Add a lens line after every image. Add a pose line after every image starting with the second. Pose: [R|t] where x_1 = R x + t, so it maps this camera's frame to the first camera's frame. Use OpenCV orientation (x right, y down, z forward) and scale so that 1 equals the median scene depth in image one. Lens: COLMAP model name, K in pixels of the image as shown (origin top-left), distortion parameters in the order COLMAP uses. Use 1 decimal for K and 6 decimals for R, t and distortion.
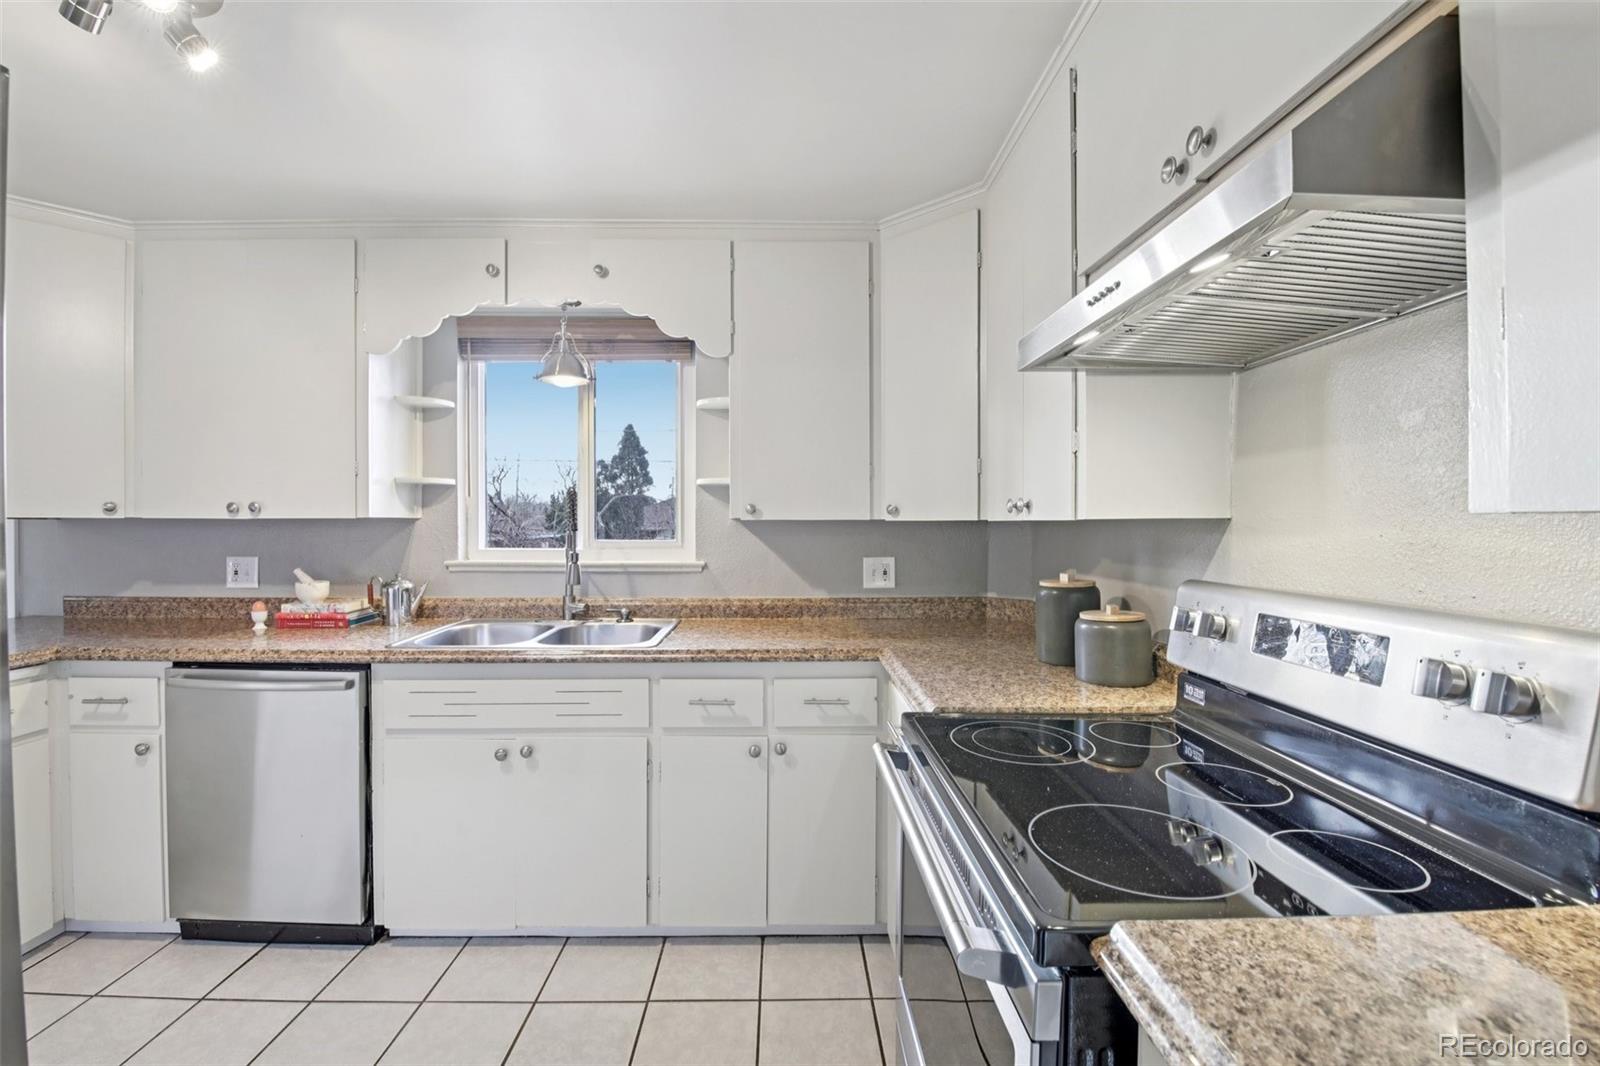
lens RADIAL K [[693.4, 0, 789.9], [0, 693.4, 534.2], [0, 0, 1]] dist [-0.016459, -0.002714]
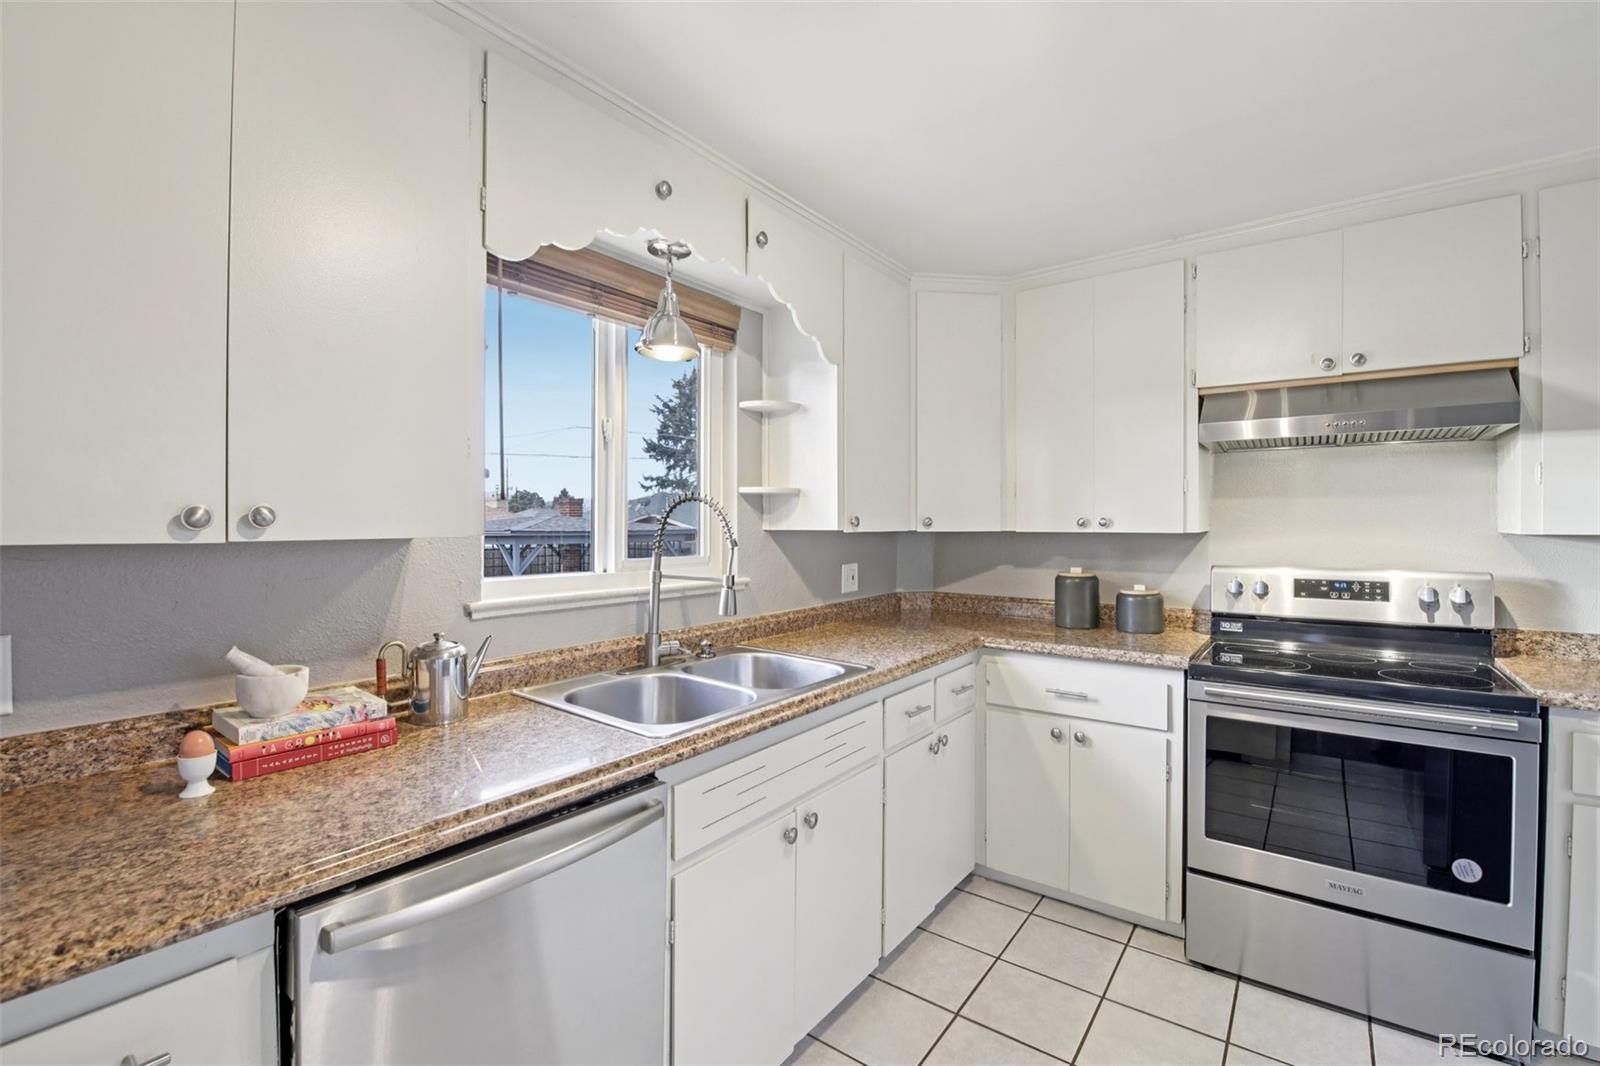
lens RADIAL K [[693.4, 0, 797.4], [0, 693.4, 522.6], [0, 0, 1]] dist [-0.016459, -0.002714]
pose [[0.613410, -0.000738, 0.789764, -0.850279], [0.014466, 0.999842, -0.010301, -0.024343], [-0.789632, 0.017743, 0.613324, 0.412233]]
